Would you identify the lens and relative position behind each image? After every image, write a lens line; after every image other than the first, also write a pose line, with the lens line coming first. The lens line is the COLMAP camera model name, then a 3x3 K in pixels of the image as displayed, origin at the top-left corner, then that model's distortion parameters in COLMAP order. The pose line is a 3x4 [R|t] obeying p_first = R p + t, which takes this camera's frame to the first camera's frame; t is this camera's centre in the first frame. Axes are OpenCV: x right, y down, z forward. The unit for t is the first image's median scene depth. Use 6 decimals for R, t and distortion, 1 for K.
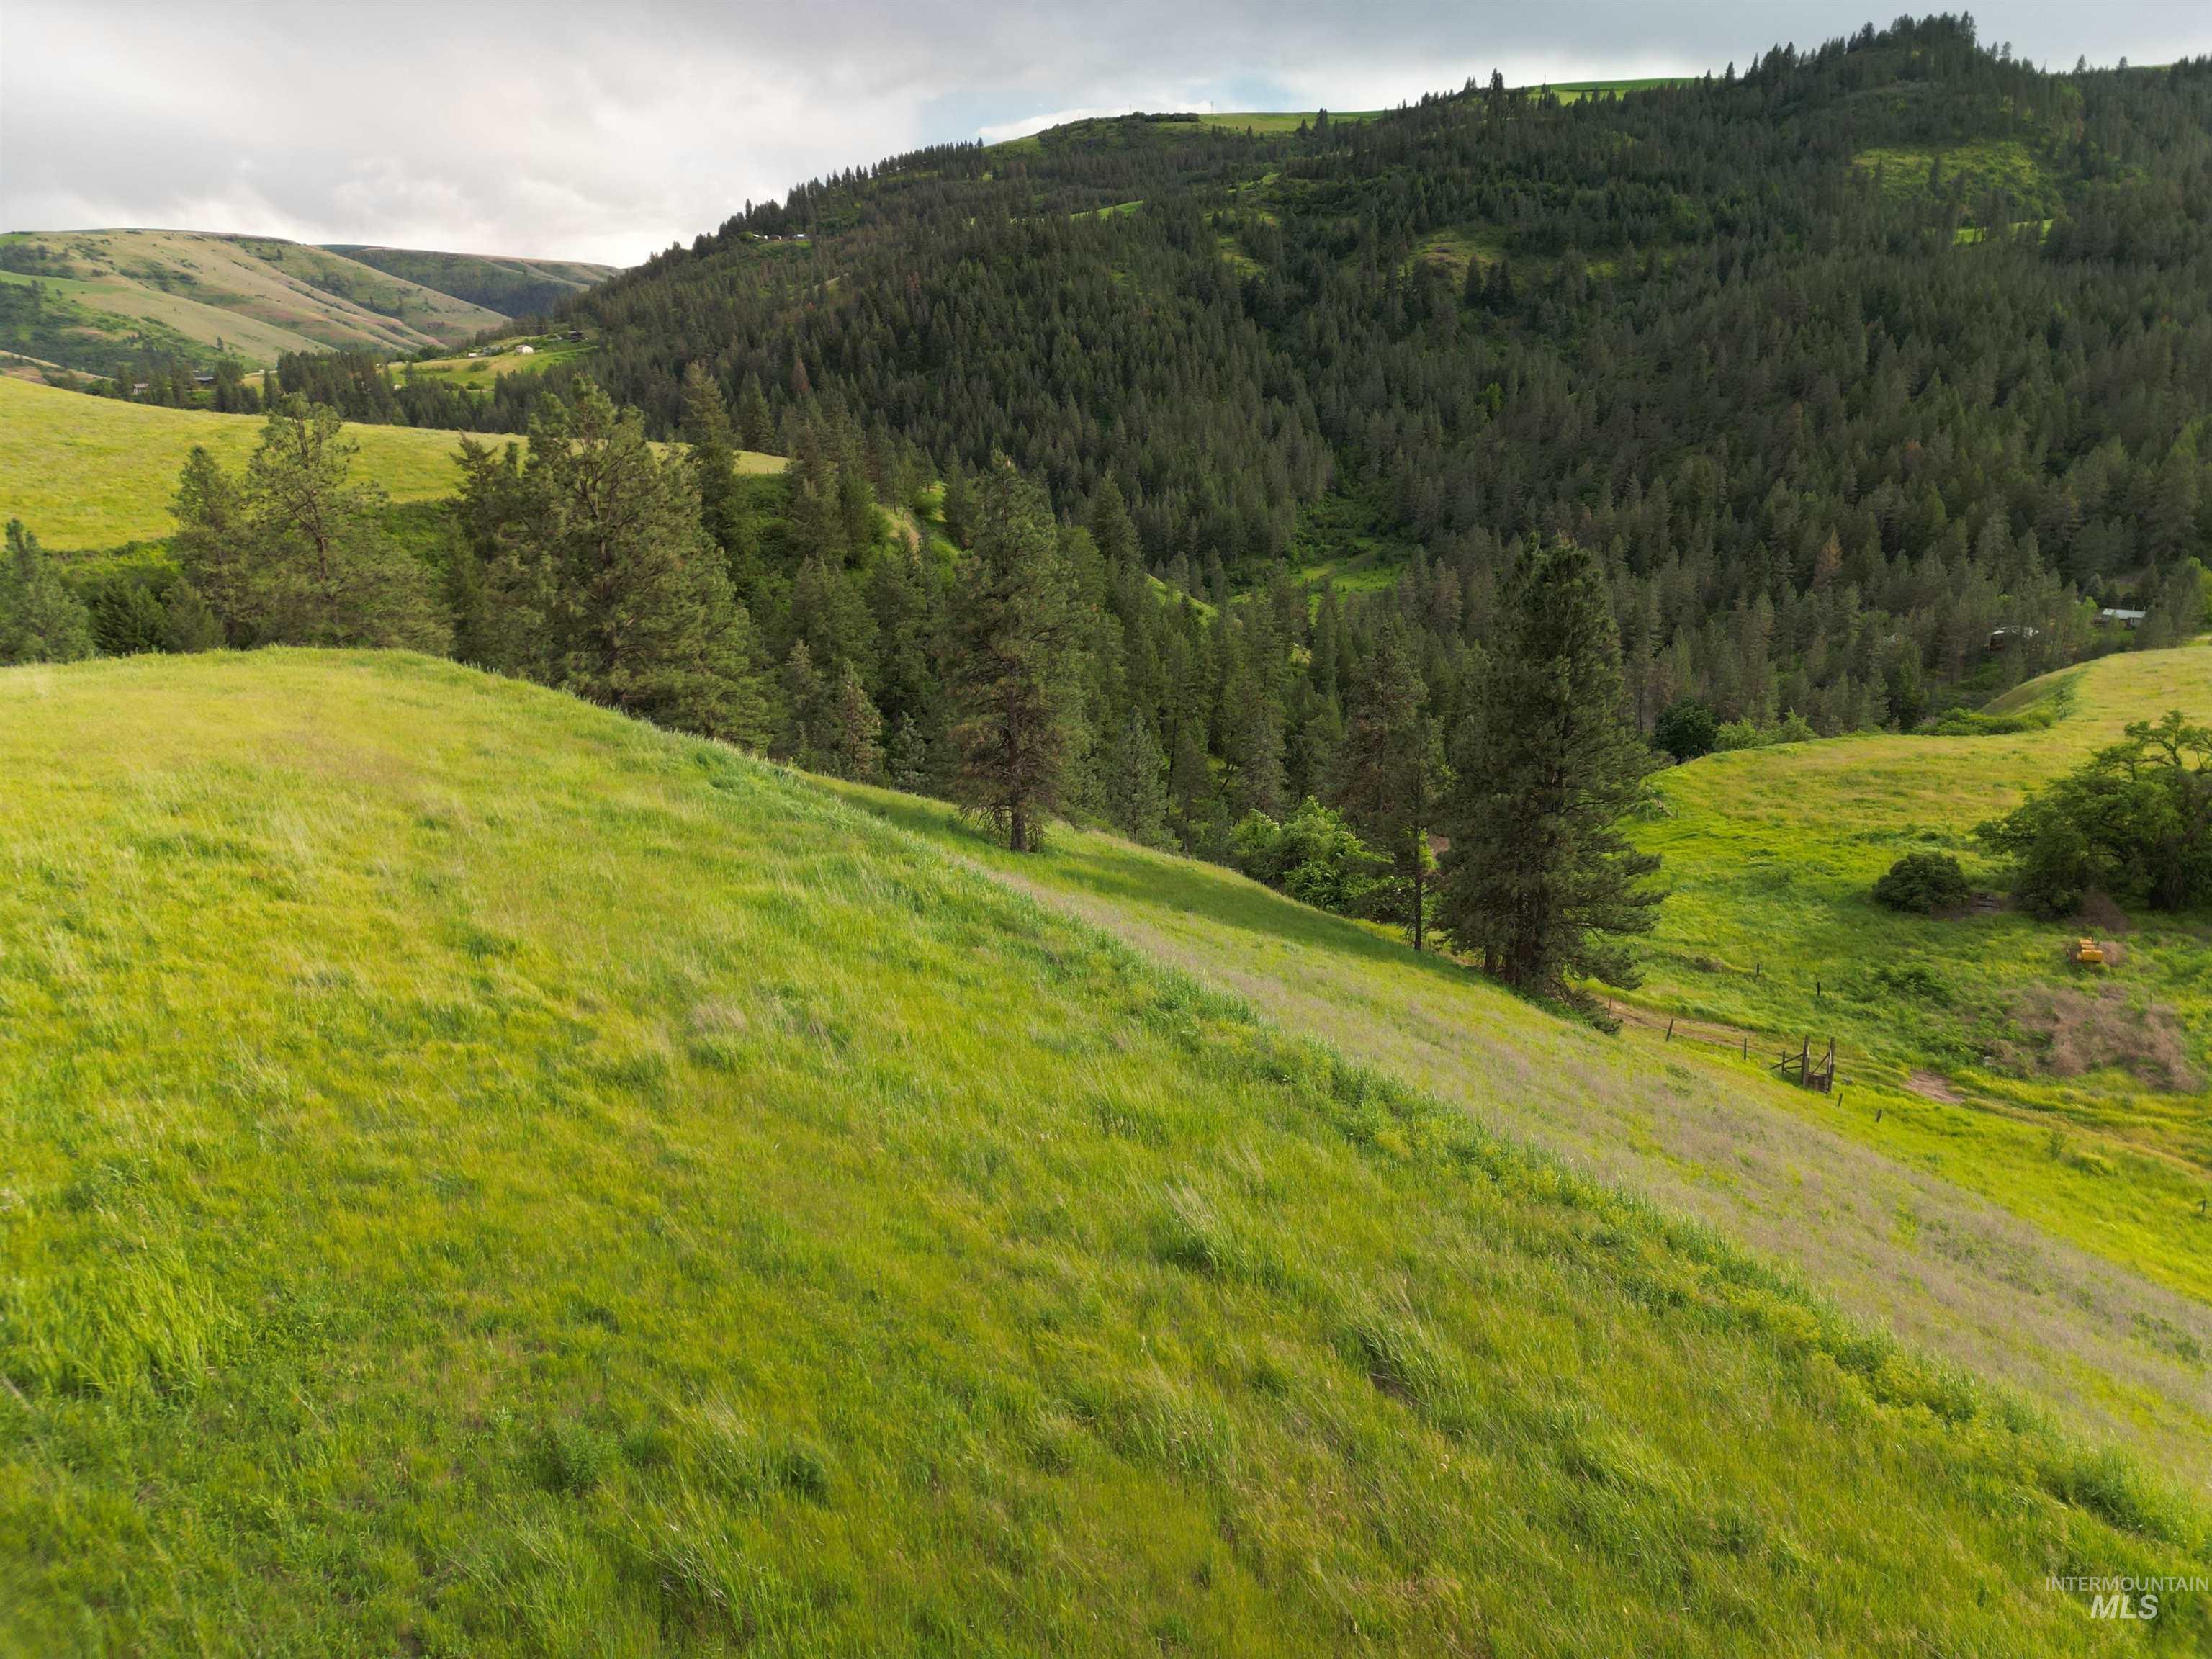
lens RADIAL K [[1543.1, 0, 1106.0], [0, 1543.1, 829.5], [0, 0, 1]] dist [0.065927, -0.046815]
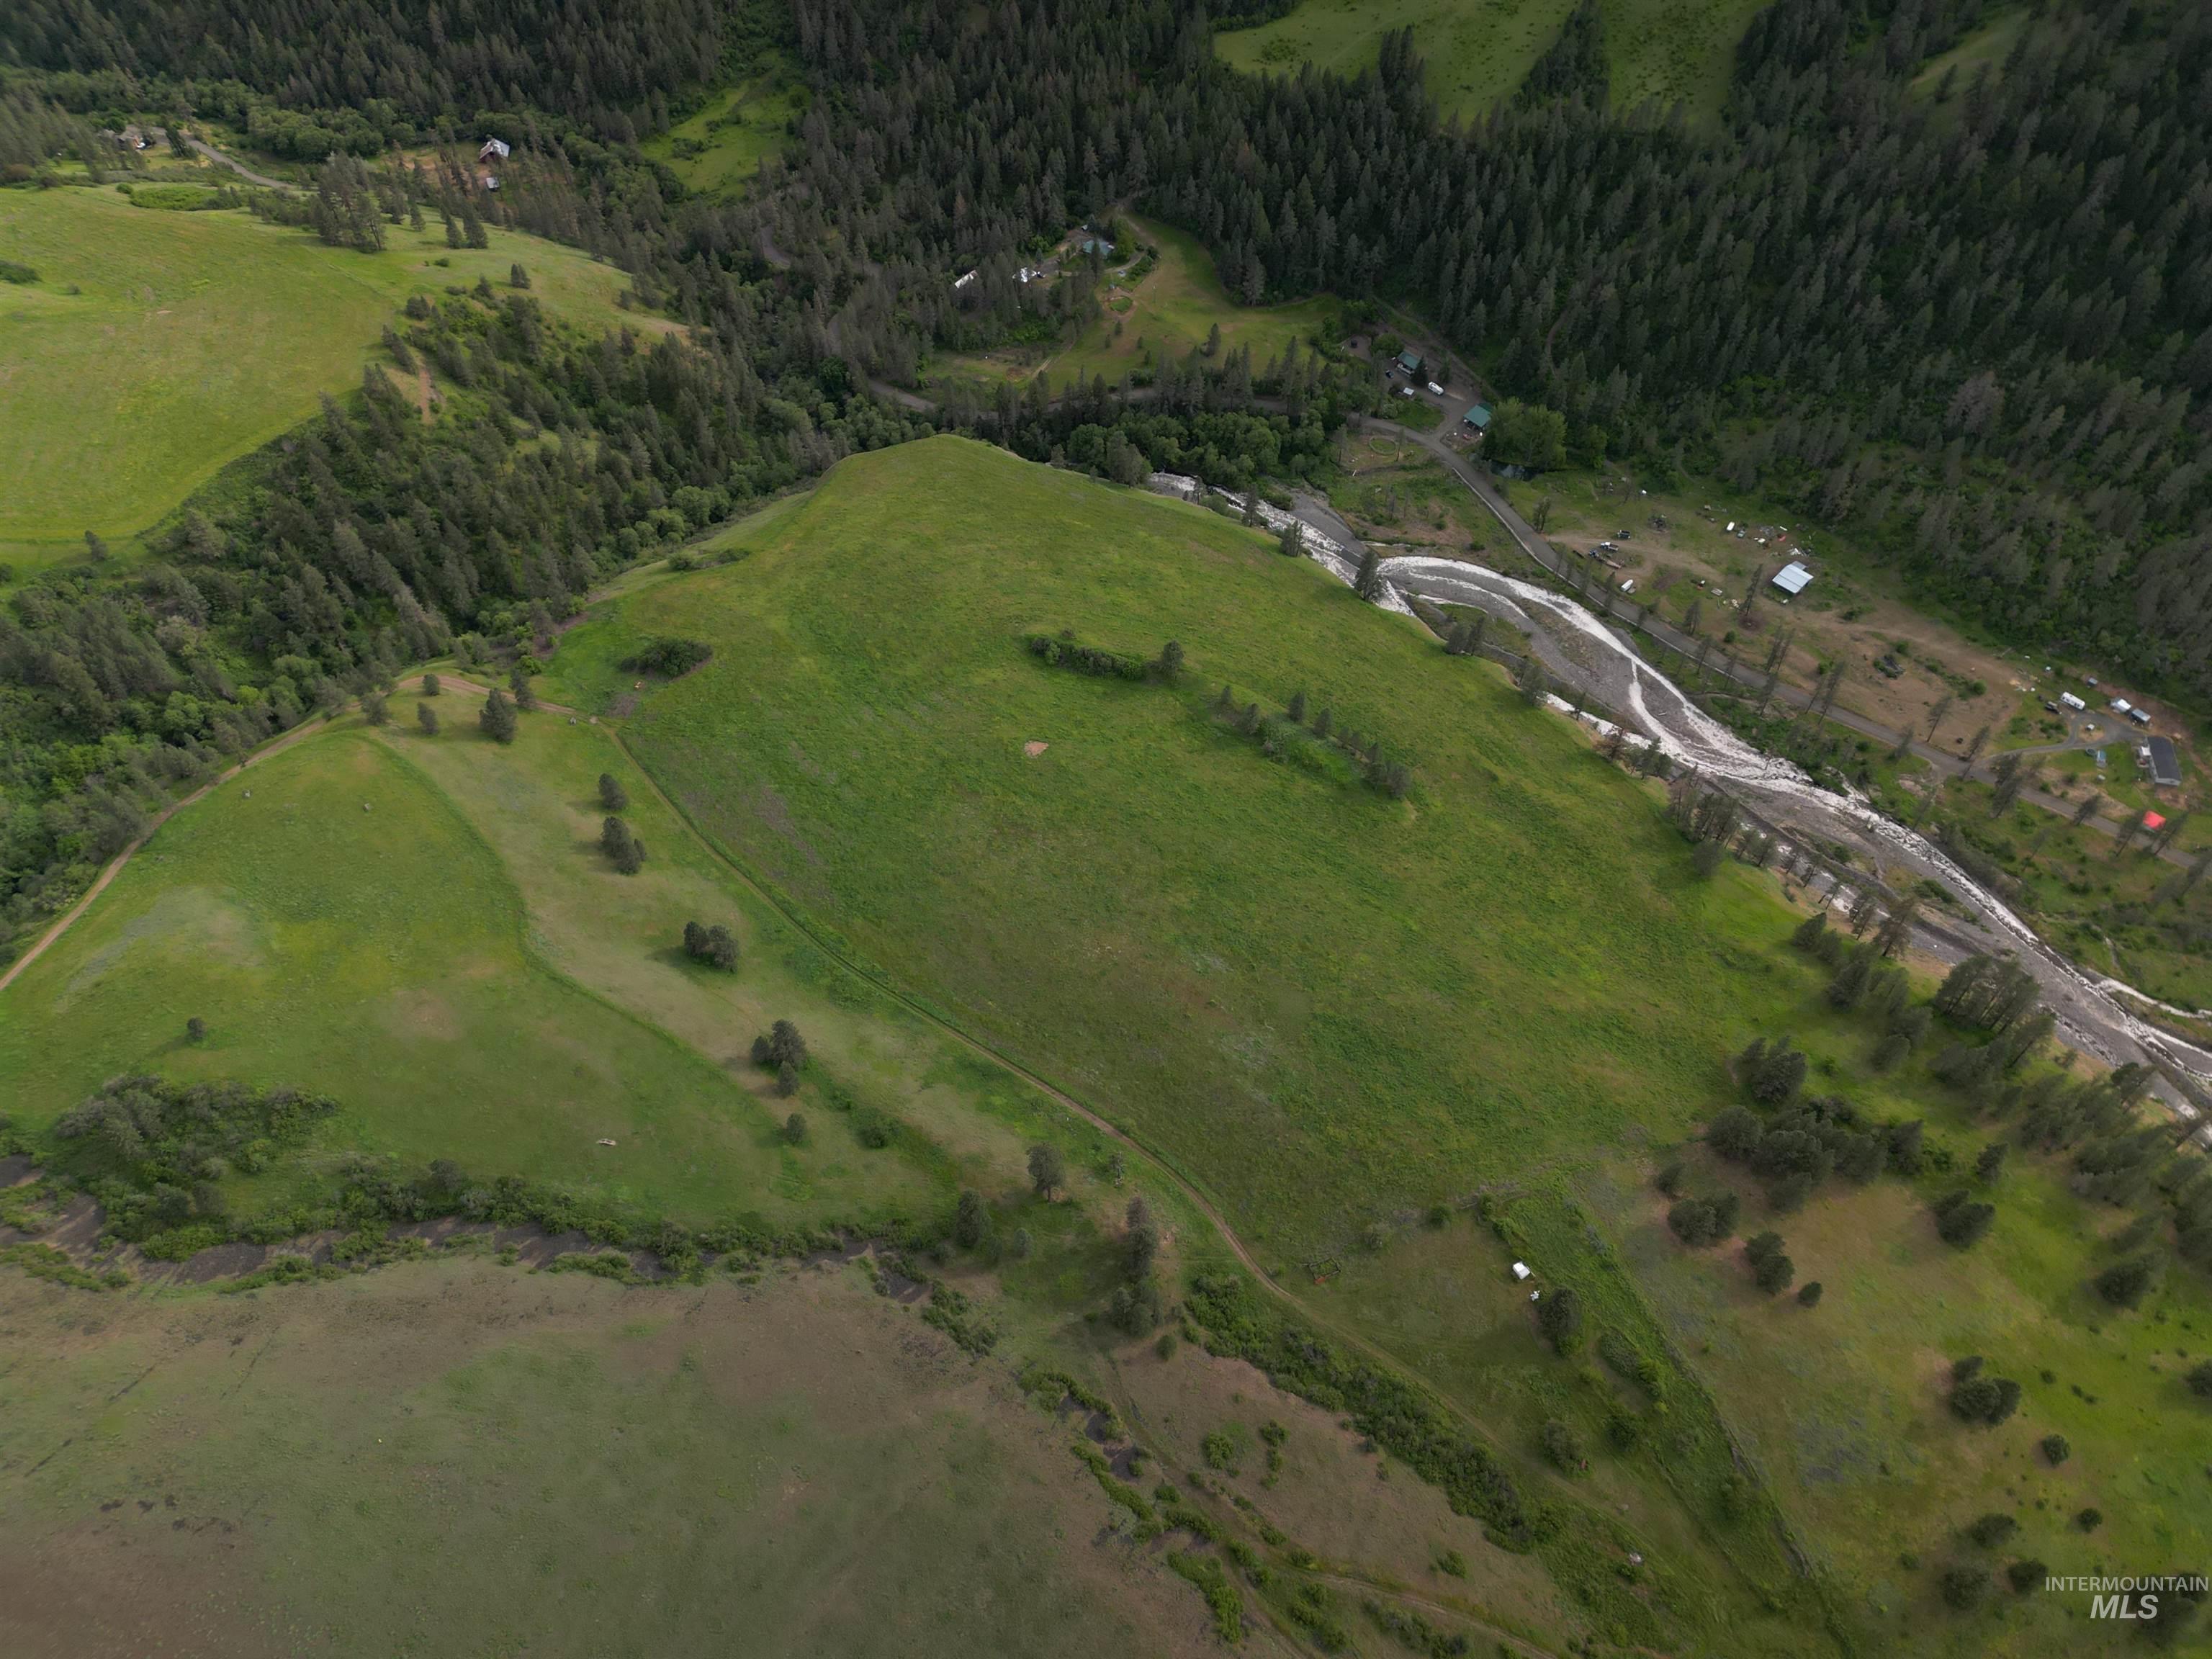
lens RADIAL K [[1529.9, 0, 1101.7], [0, 1529.9, 833.5], [0, 0, 1]] dist [0.074679, -0.066654]
pose [[0.986437, -0.125315, 0.106011, 0.125886], [0.048161, 0.838400, 0.542924, -0.193565], [-0.156917, -0.530455, 0.833064, -0.339659]]
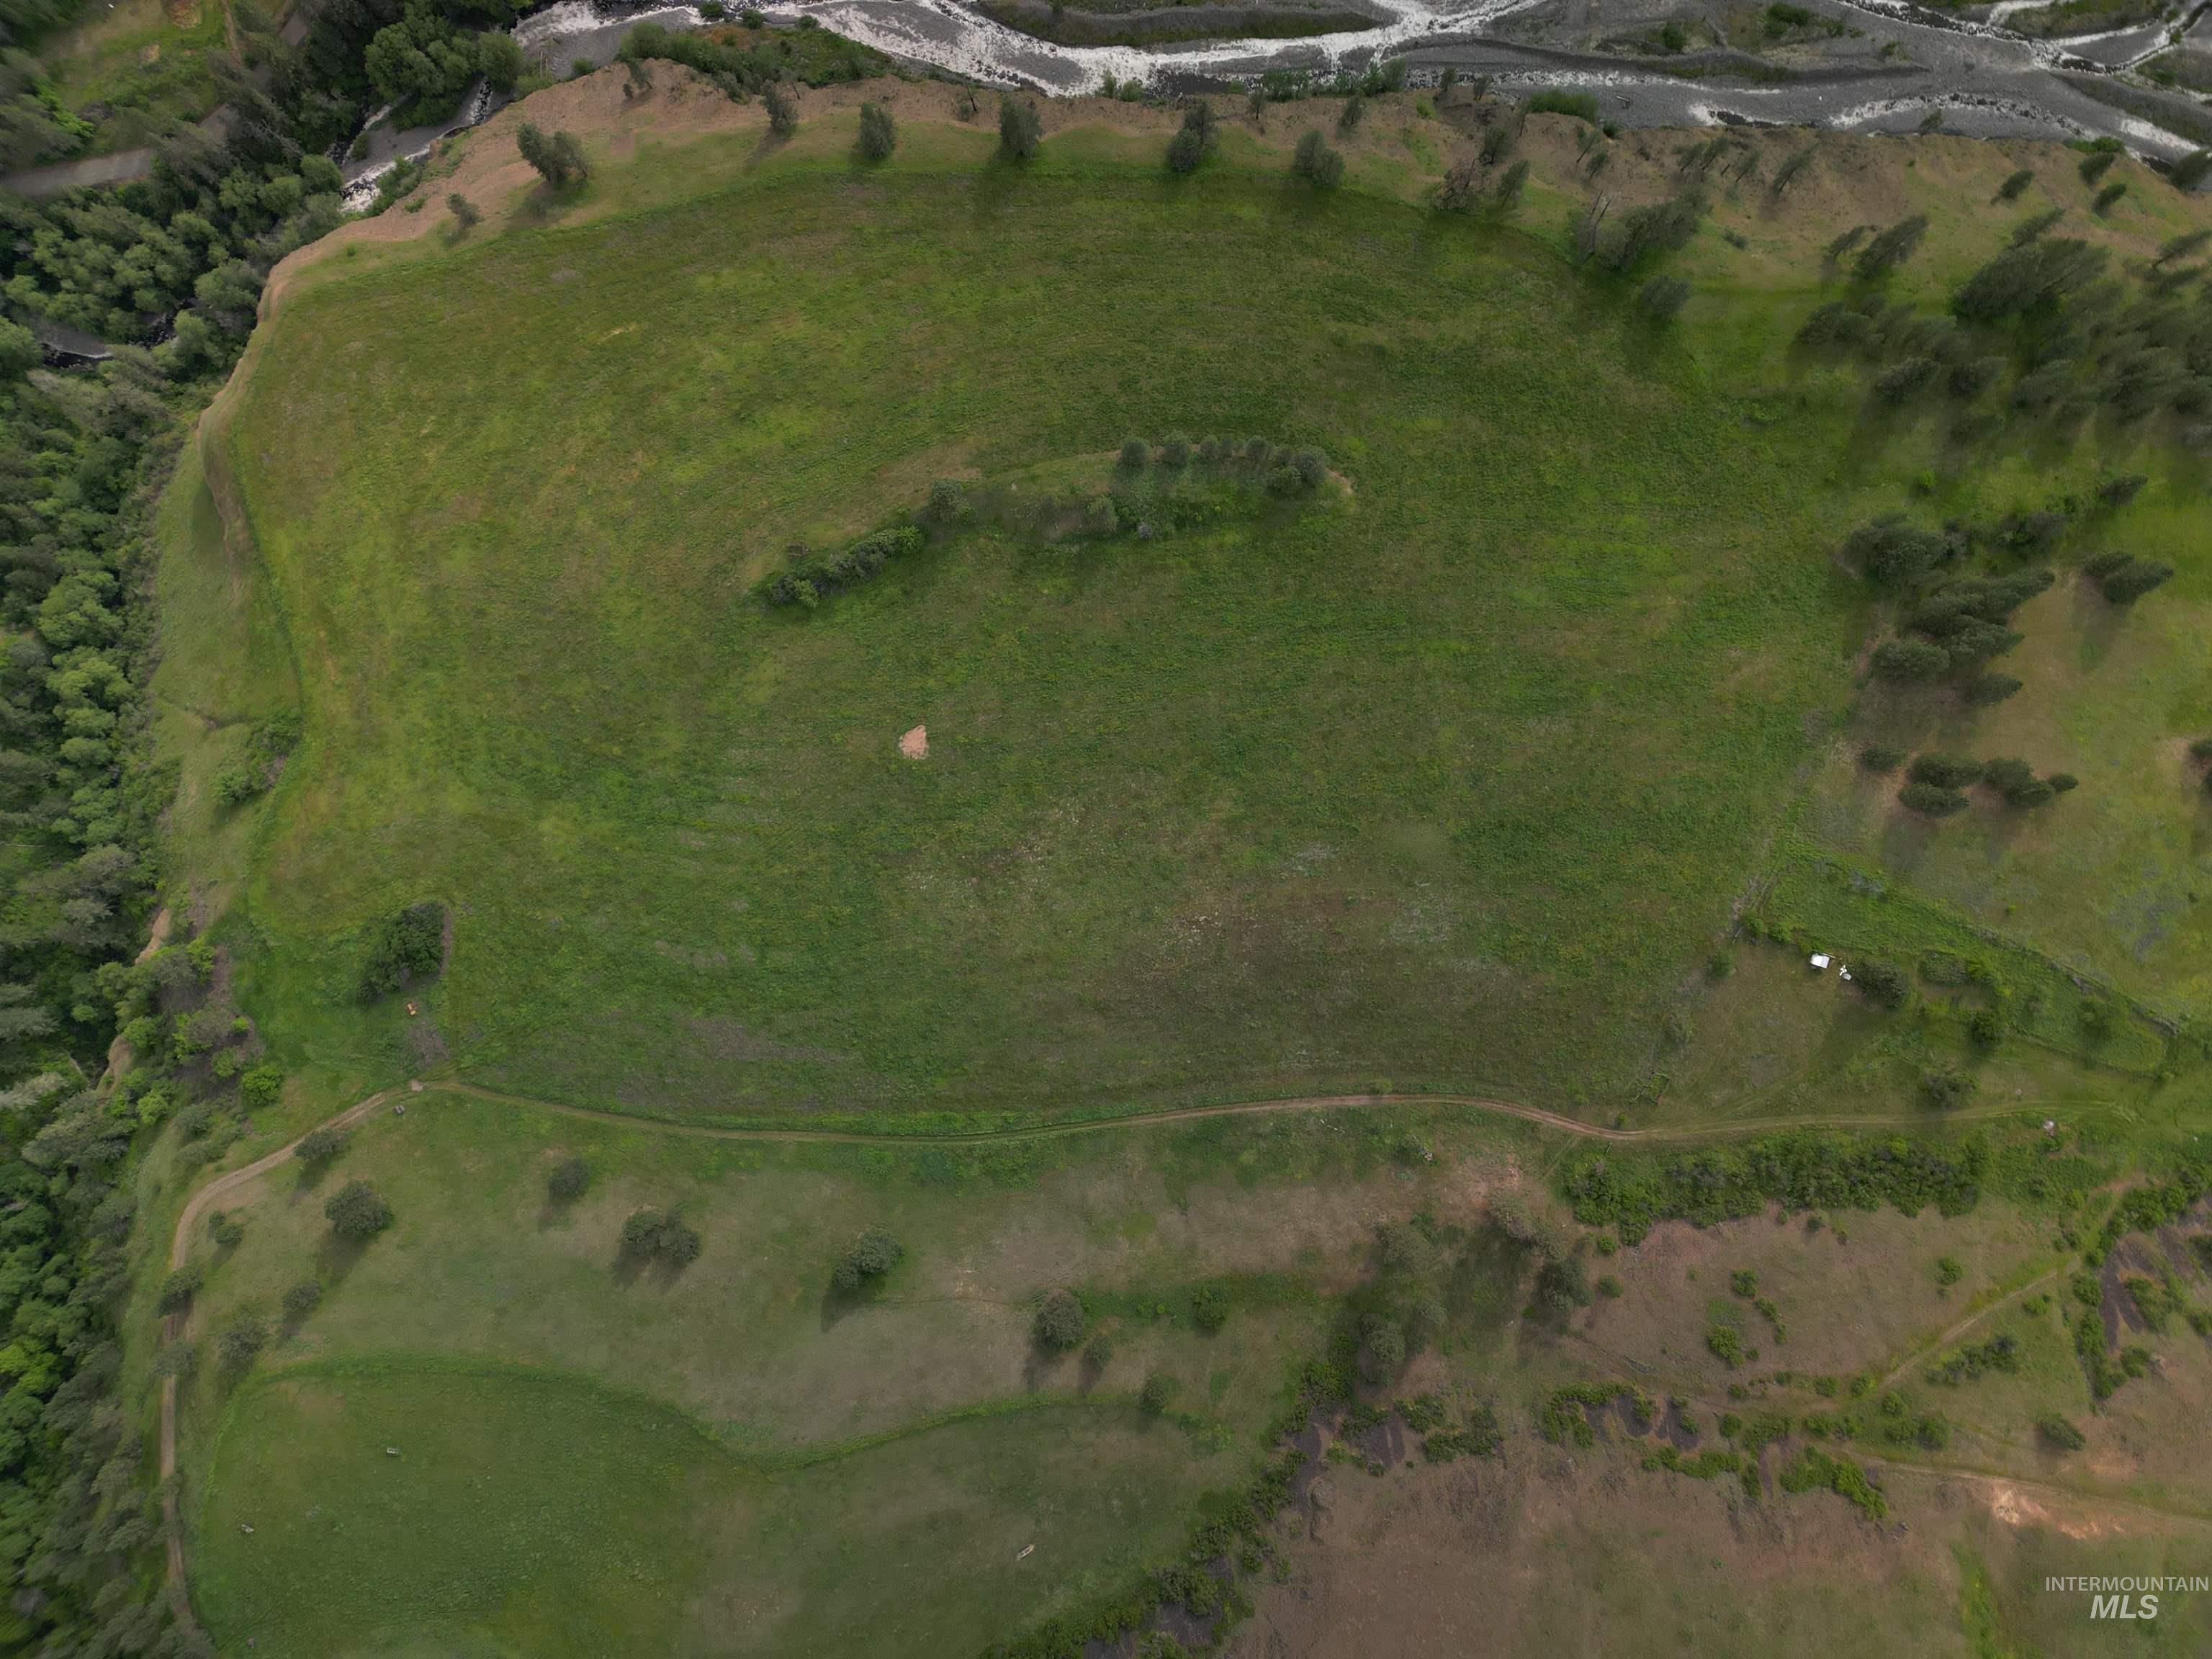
lens RADIAL K [[1522.8, 0, 1111.9], [0, 1522.8, 828.6], [0, 0, 1]] dist [0.063650, -0.051774]
pose [[0.624384, -0.781114, -0.002535, 0.167889], [0.255947, 0.201523, 0.945452, -0.268113], [-0.737995, -0.590974, 0.325751, -0.115939]]
